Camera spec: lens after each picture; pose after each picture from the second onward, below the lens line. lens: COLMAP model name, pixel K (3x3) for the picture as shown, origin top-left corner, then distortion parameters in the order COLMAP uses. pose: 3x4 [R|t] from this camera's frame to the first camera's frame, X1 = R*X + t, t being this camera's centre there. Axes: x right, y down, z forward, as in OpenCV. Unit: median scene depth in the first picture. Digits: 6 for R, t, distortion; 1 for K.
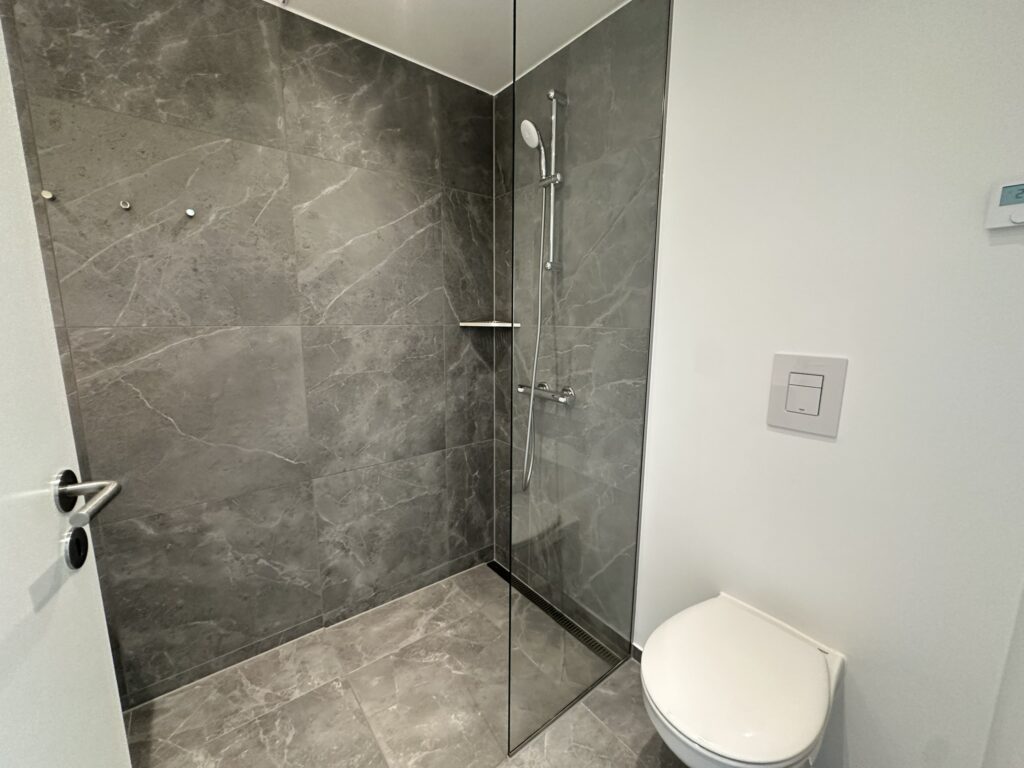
lens RADIAL K [[408.3, 0, 513.4], [0, 408.3, 384.6], [0, 0, 1]] dist [-0.002560, 0.000175]
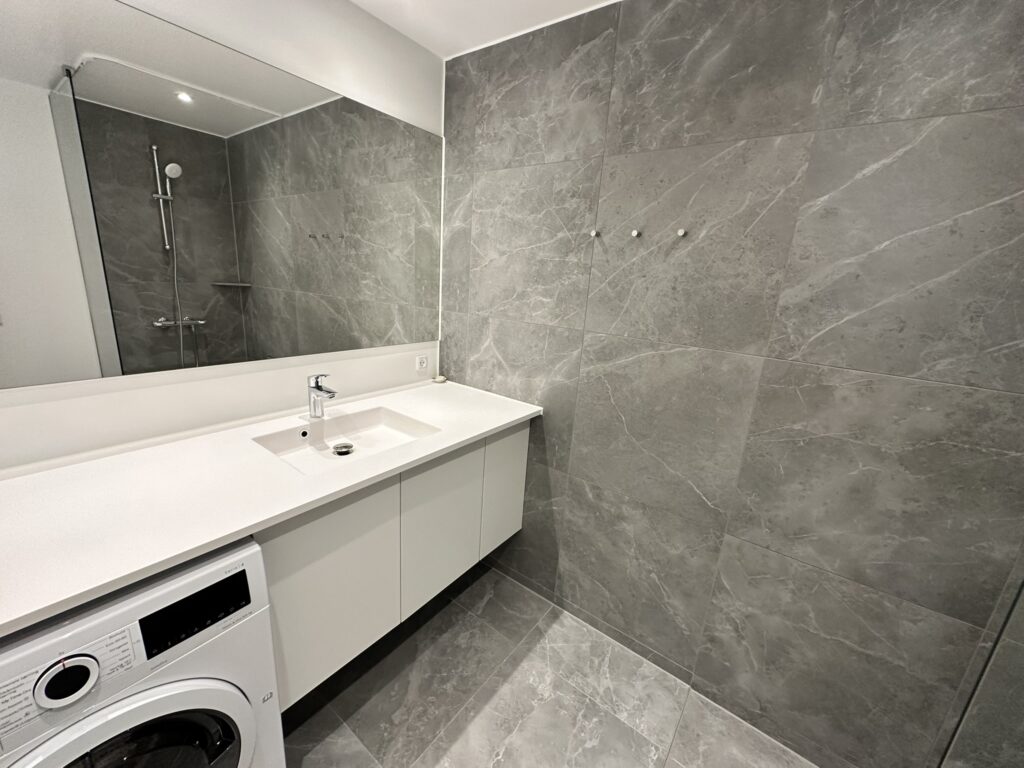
lens RADIAL K [[408.3, 0, 511.8], [0, 408.3, 384.7], [0, 0, 1]] dist [-0.002560, 0.000175]
pose [[0.252244, 0.255767, -0.933251, 0.116124], [-0.224712, 0.953554, 0.200595, -0.144838], [0.941211, 0.159114, 0.298002, 0.308033]]
